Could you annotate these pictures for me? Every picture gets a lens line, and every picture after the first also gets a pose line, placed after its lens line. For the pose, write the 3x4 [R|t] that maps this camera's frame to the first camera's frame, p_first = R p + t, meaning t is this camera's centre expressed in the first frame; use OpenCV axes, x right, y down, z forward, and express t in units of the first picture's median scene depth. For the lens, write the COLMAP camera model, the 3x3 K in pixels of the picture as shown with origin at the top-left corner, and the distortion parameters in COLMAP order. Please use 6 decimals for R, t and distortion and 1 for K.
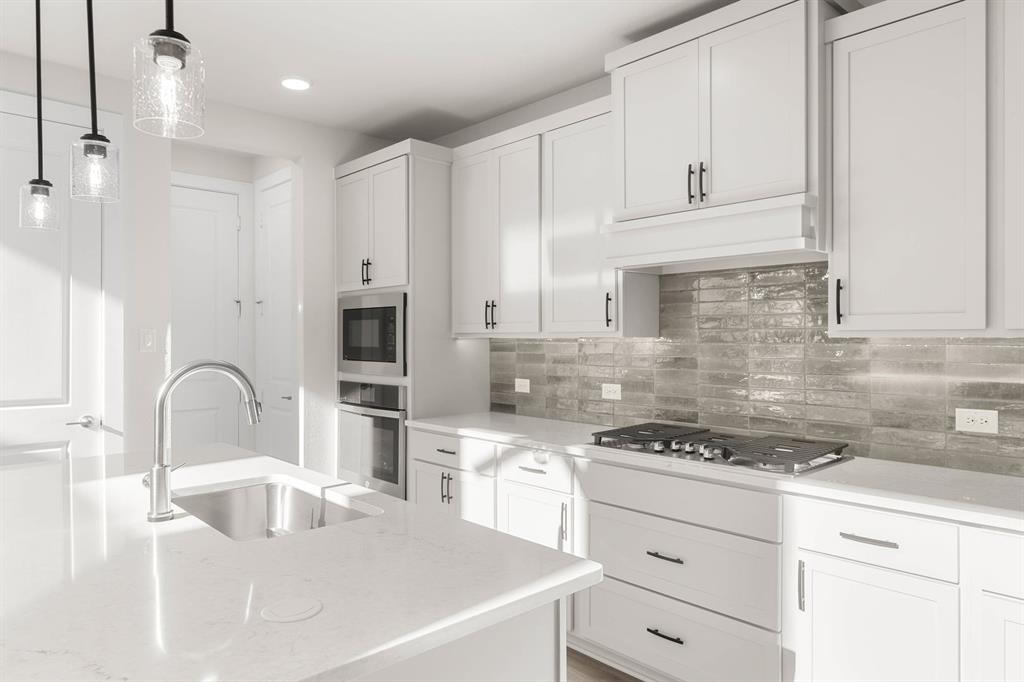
lens RADIAL K [[667.3, 0, 502.4], [0, 667.3, 340.2], [0, 0, 1]] dist [-0.003046, -0.000076]
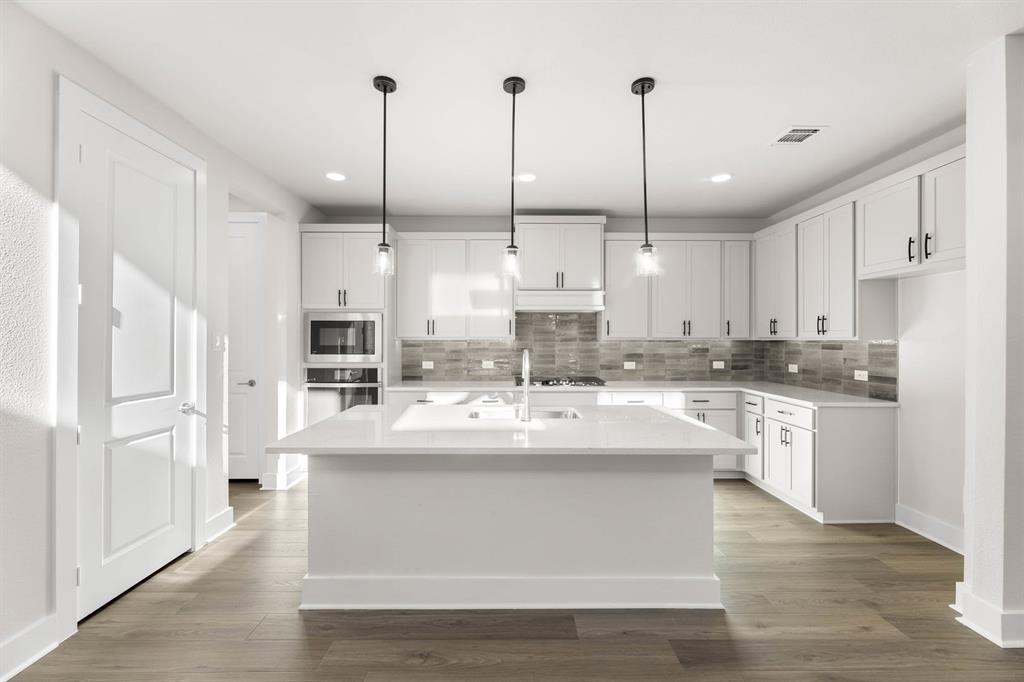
lens RADIAL K [[413.1, 0, 511.3], [0, 413.1, 339.0], [0, 0, 1]] dist [0.001452, -0.000509]
pose [[0.669562, 0.002343, 0.742753, -0.810179], [0.001041, 0.999991, -0.004093, -0.000492], [-0.742756, 0.003514, 0.669553, 0.053872]]
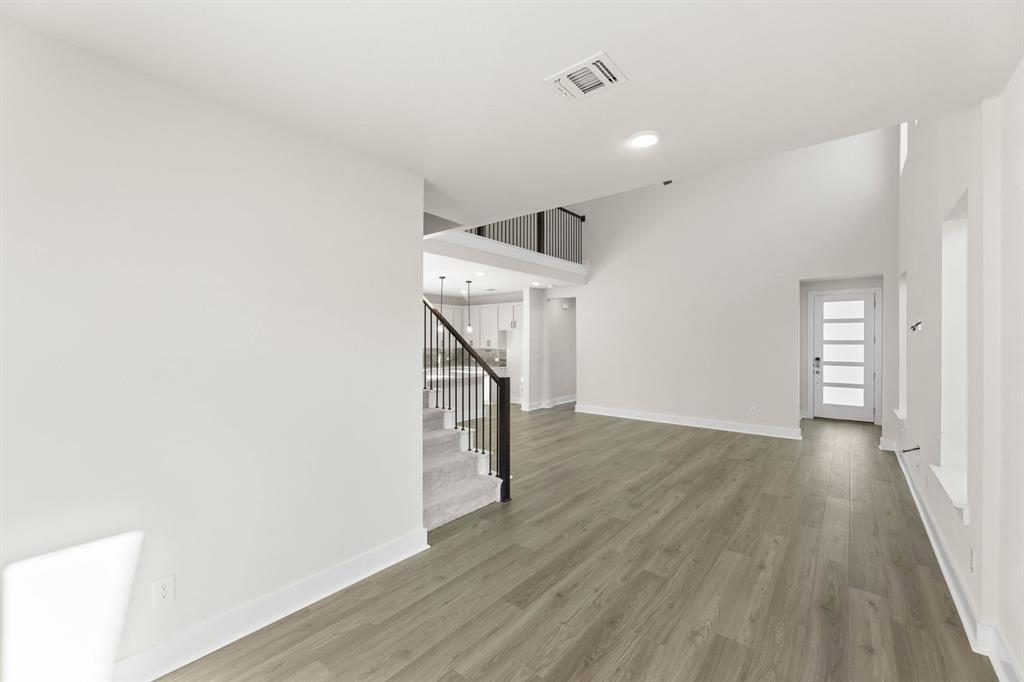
lens RADIAL K [[413.1, 0, 507.7], [0, 413.1, 343.6], [0, 0, 1]] dist [0.001452, -0.000509]
pose [[-0.133989, -0.002164, 0.990980, -2.637317], [0.004448, 0.999986, 0.002785, -0.045640], [-0.990973, 0.004781, -0.133978, 0.436695]]
